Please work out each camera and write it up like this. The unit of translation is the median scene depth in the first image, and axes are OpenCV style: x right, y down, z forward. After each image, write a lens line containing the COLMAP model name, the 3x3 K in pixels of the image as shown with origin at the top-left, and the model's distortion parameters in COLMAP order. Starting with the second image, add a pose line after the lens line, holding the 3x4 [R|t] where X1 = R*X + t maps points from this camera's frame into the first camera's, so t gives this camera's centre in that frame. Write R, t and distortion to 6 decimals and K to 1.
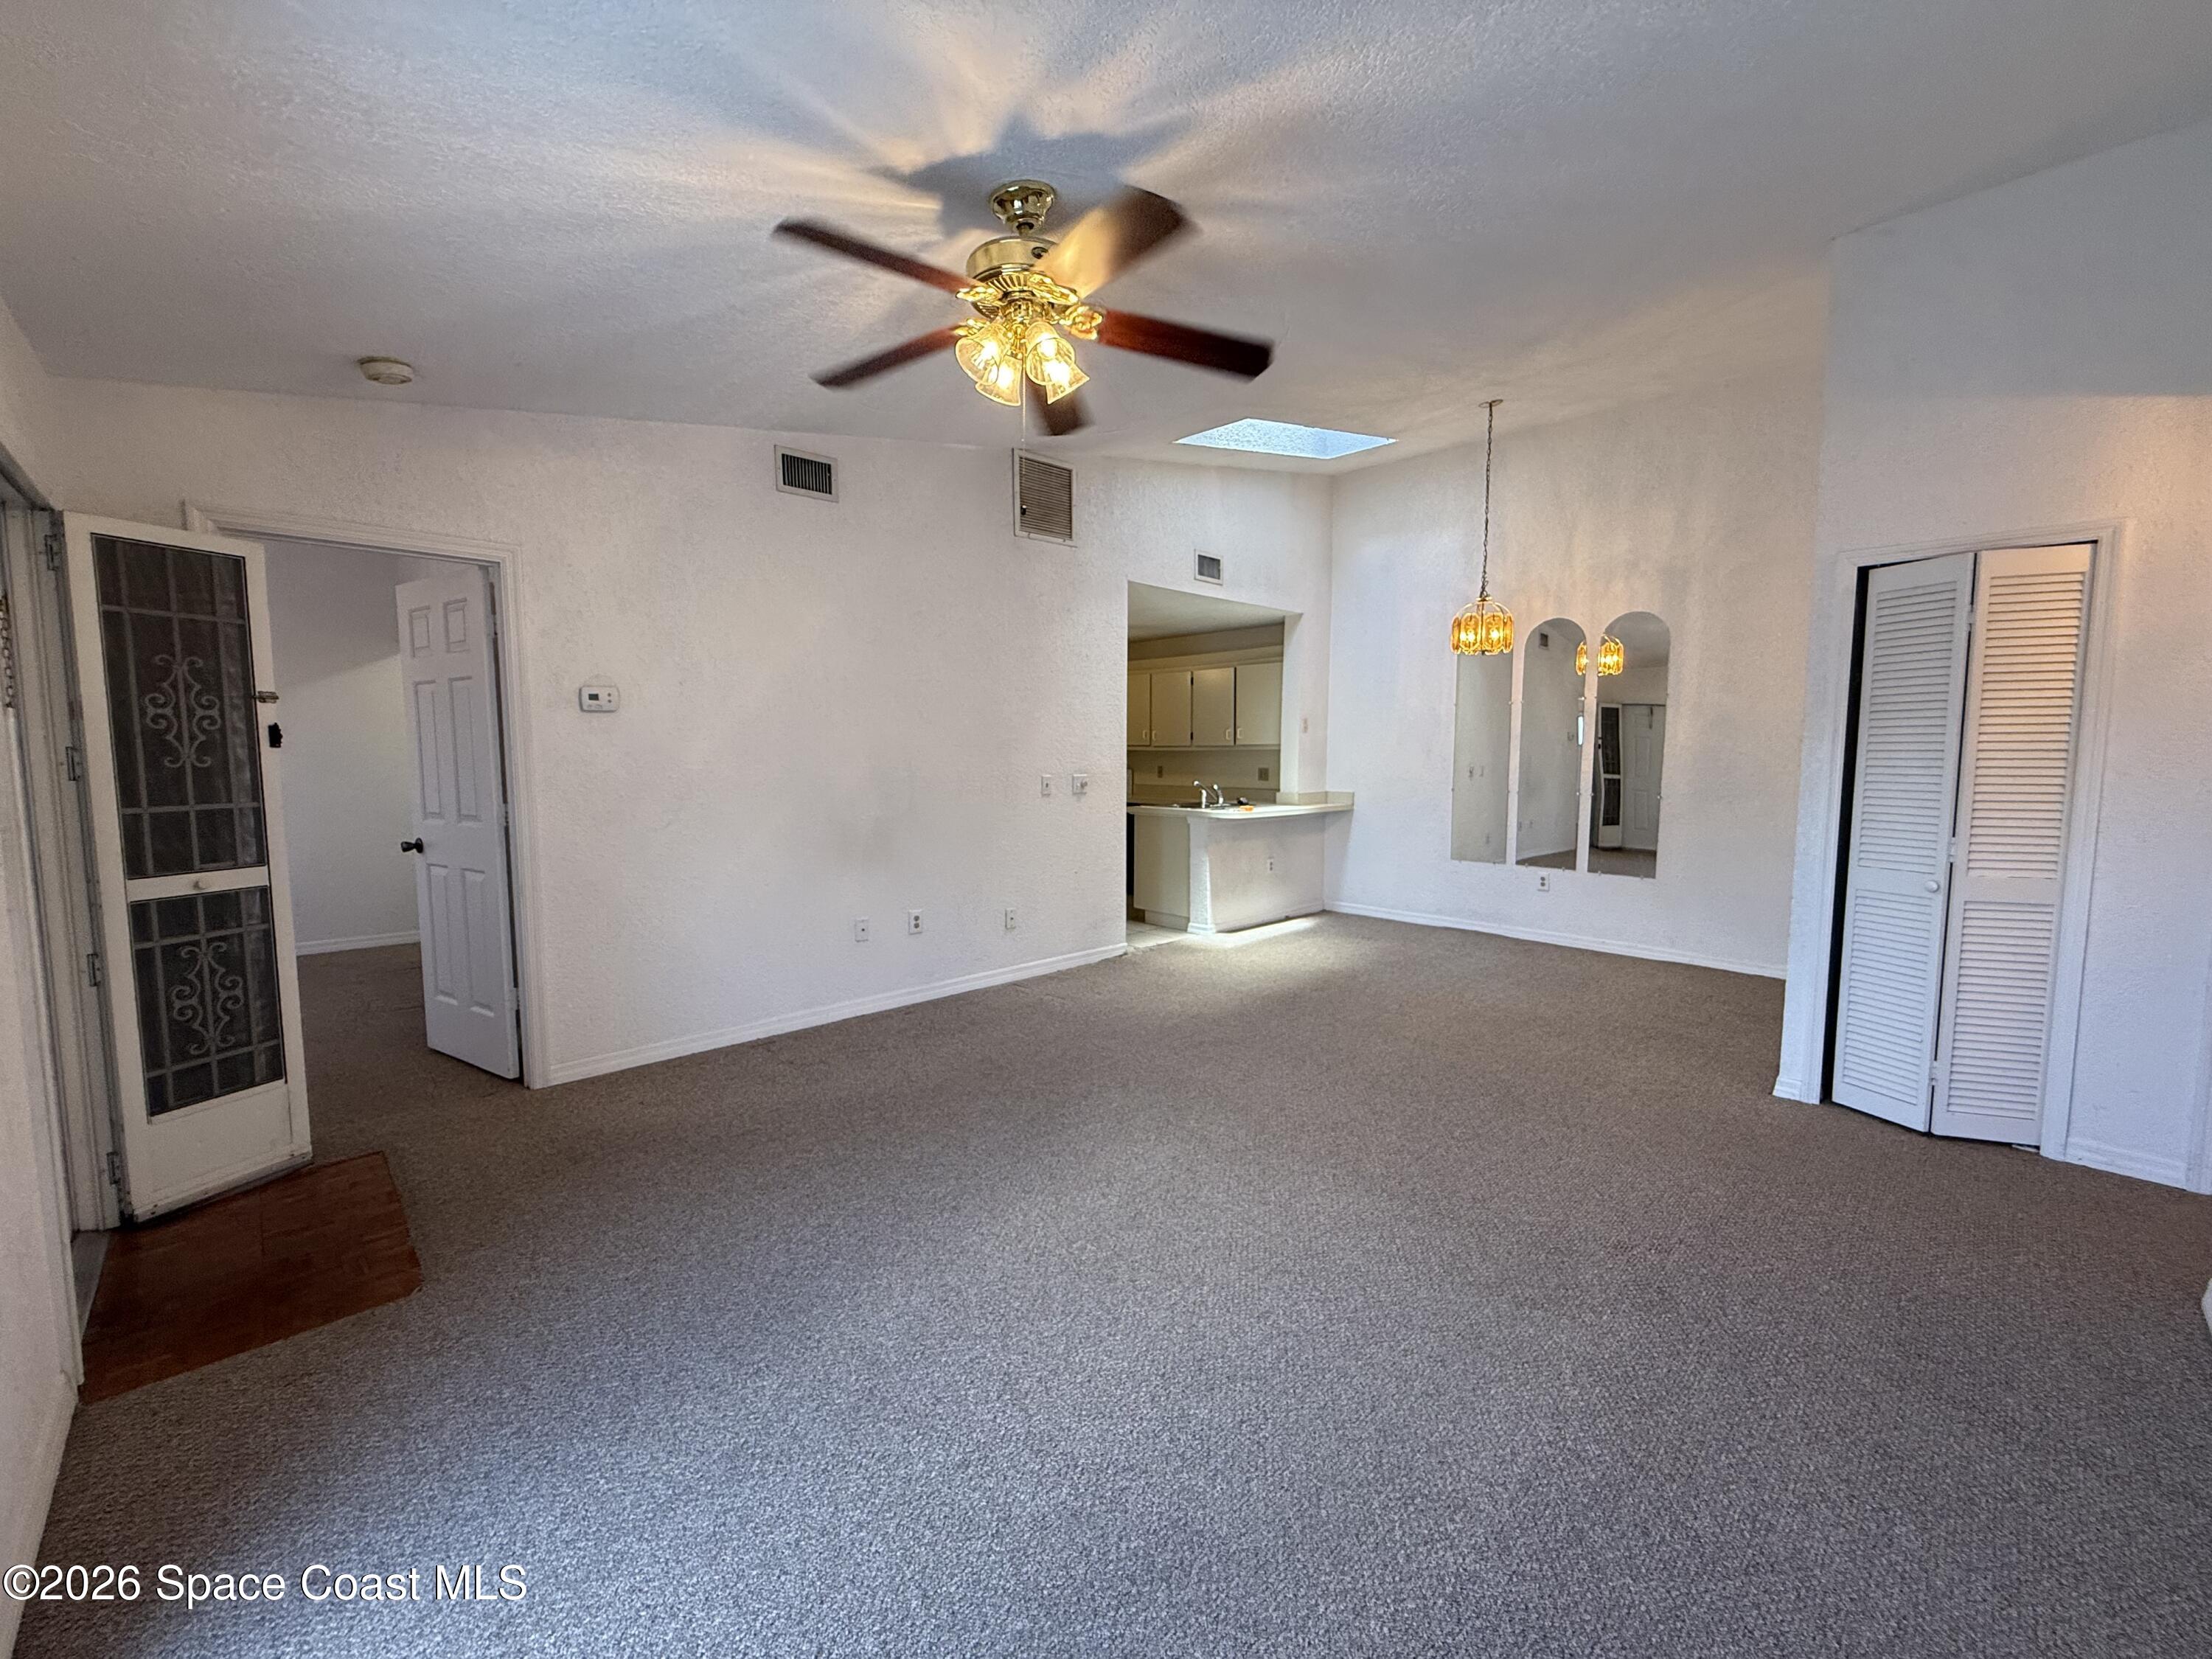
lens RADIAL K [[887.5, 0, 1110.1], [0, 887.5, 823.5], [0, 0, 1]] dist [-0.002141, 0.000187]
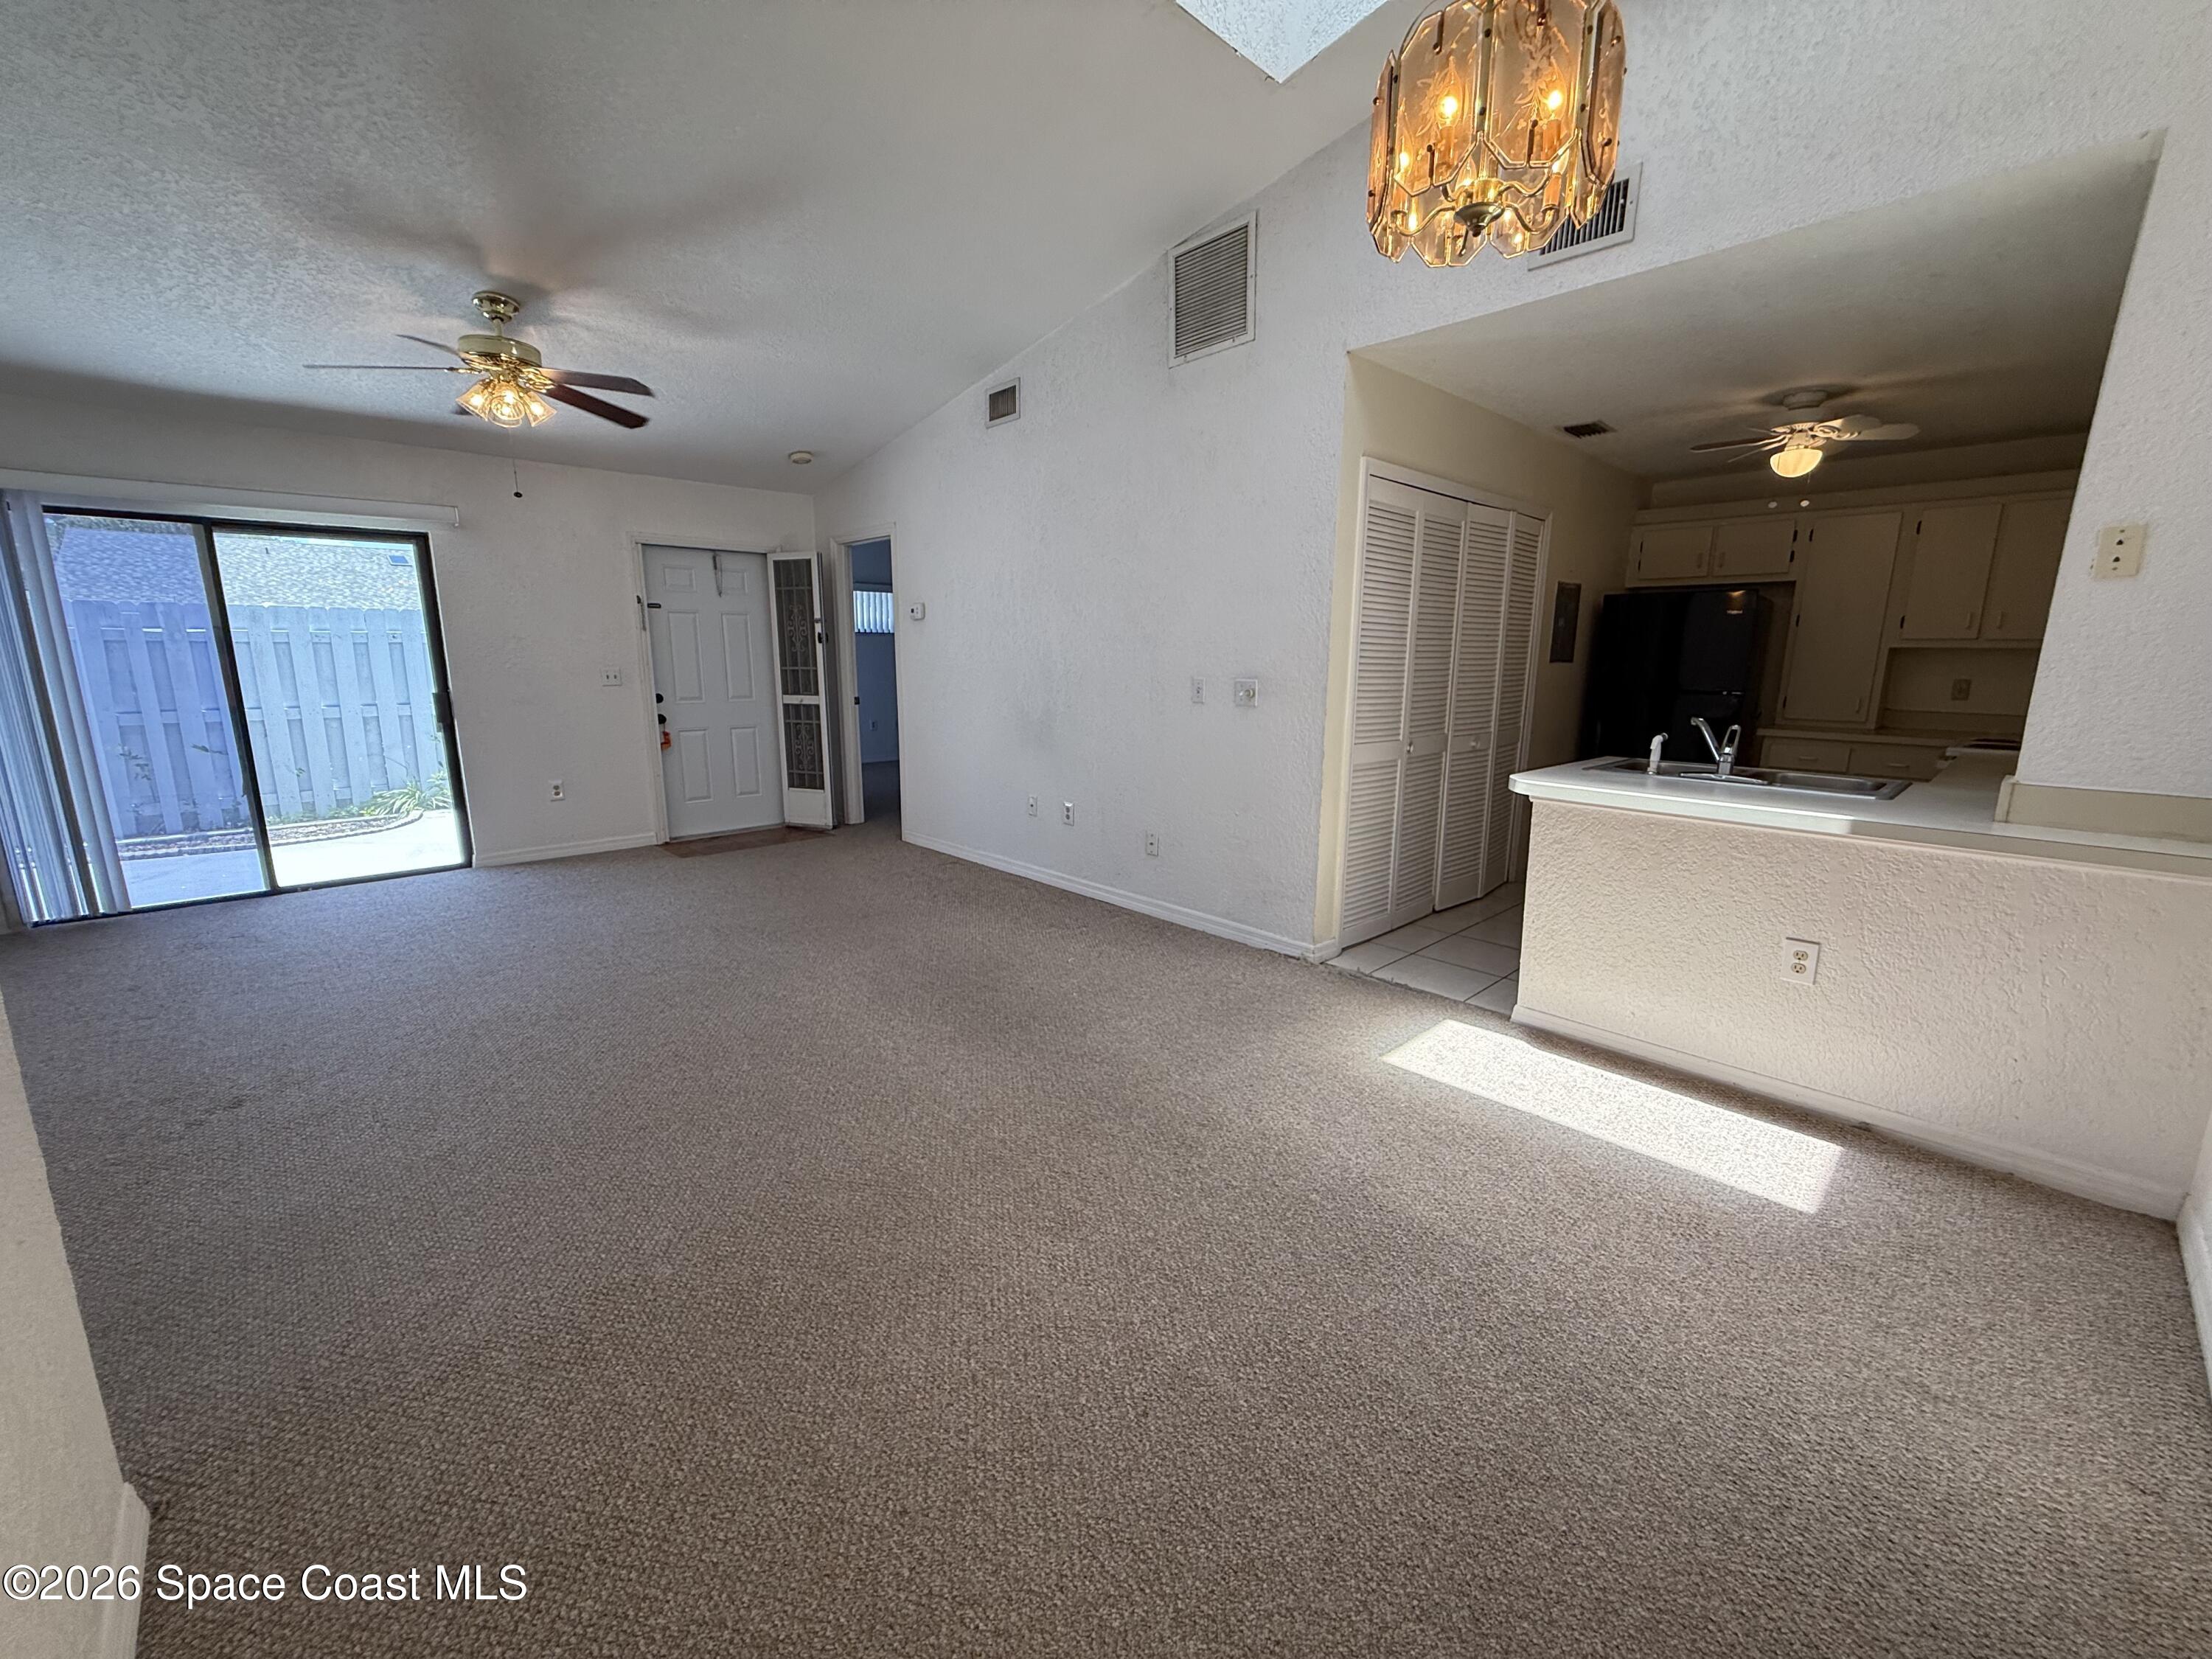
lens RADIAL K [[887.5, 0, 1110.1], [0, 887.5, 823.5], [0, 0, 1]] dist [-0.002141, 0.000187]
pose [[-0.013312, 0.183129, -0.982999, 0.904254], [-0.094658, 0.978440, 0.183561, -0.081148], [0.995421, 0.095492, 0.004309, 1.189123]]
